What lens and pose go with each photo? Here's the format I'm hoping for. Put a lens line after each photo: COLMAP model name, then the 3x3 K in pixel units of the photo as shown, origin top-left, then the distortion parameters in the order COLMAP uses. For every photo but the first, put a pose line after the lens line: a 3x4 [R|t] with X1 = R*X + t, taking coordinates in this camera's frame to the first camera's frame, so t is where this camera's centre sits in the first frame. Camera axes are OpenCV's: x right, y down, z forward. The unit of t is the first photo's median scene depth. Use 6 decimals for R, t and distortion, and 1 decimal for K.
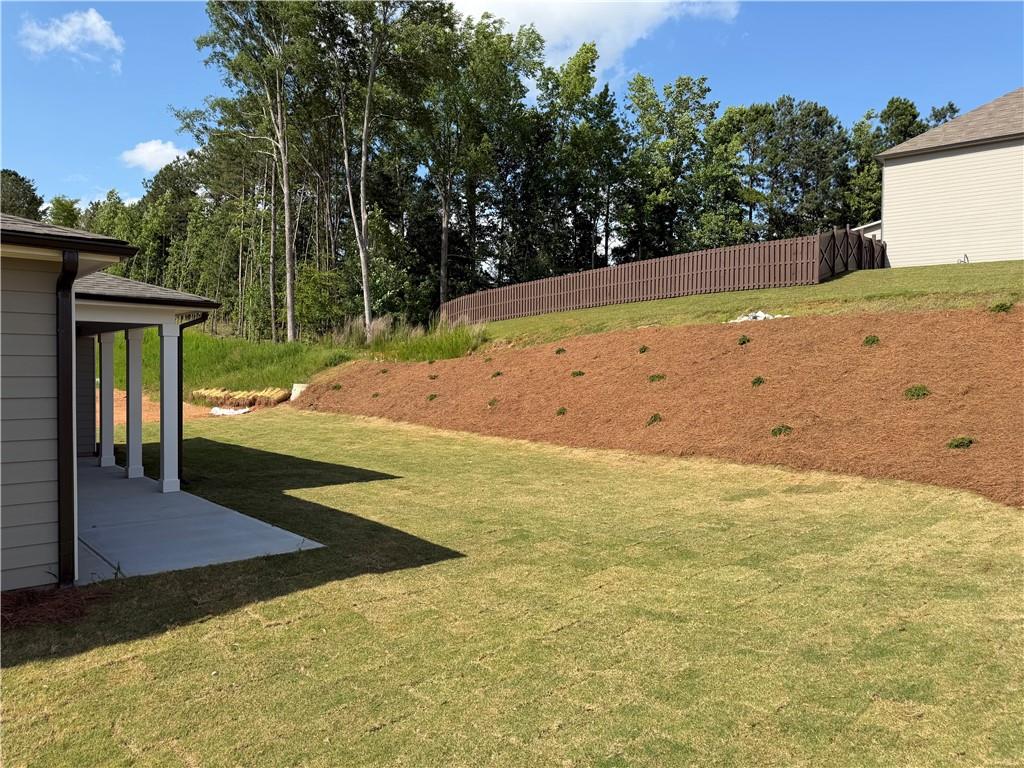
lens RADIAL K [[716.7, 0, 513.0], [0, 716.7, 391.0], [0, 0, 1]] dist [0.099158, -0.113519]
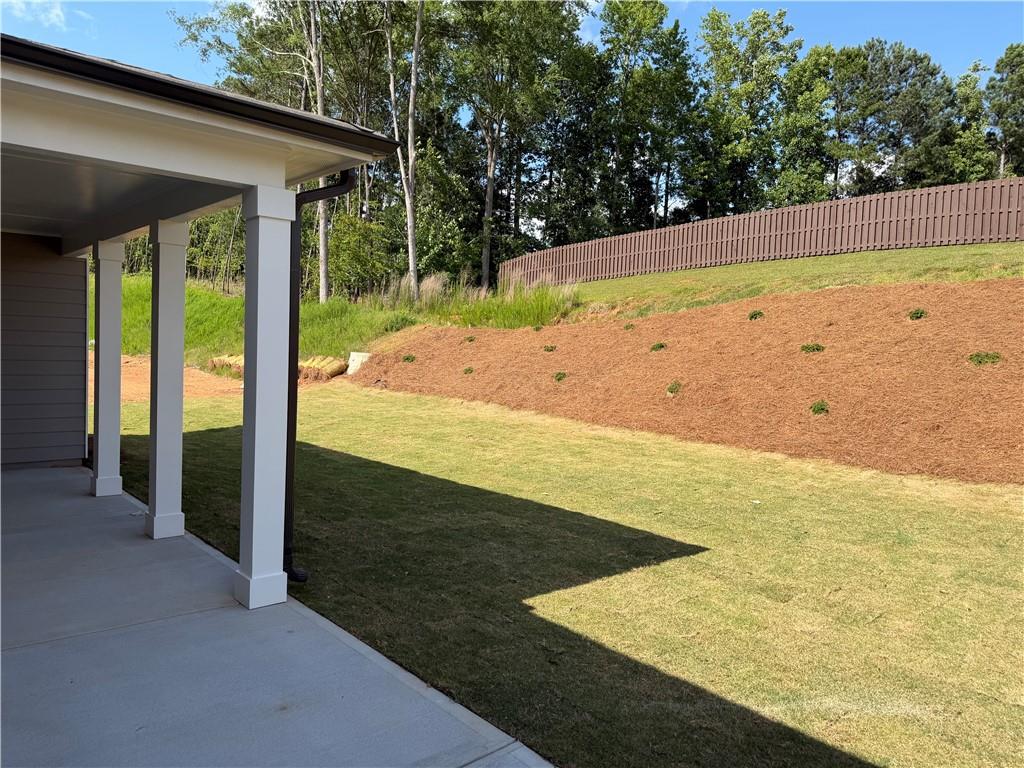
lens RADIAL K [[716.7, 0, 513.0], [0, 716.7, 391.0], [0, 0, 1]] dist [0.099158, -0.113519]
pose [[0.999576, 0.028219, 0.007180, -0.087627], [-0.028445, 0.999027, 0.033696, 0.000247], [-0.006222, -0.033886, 0.999406, 0.154240]]
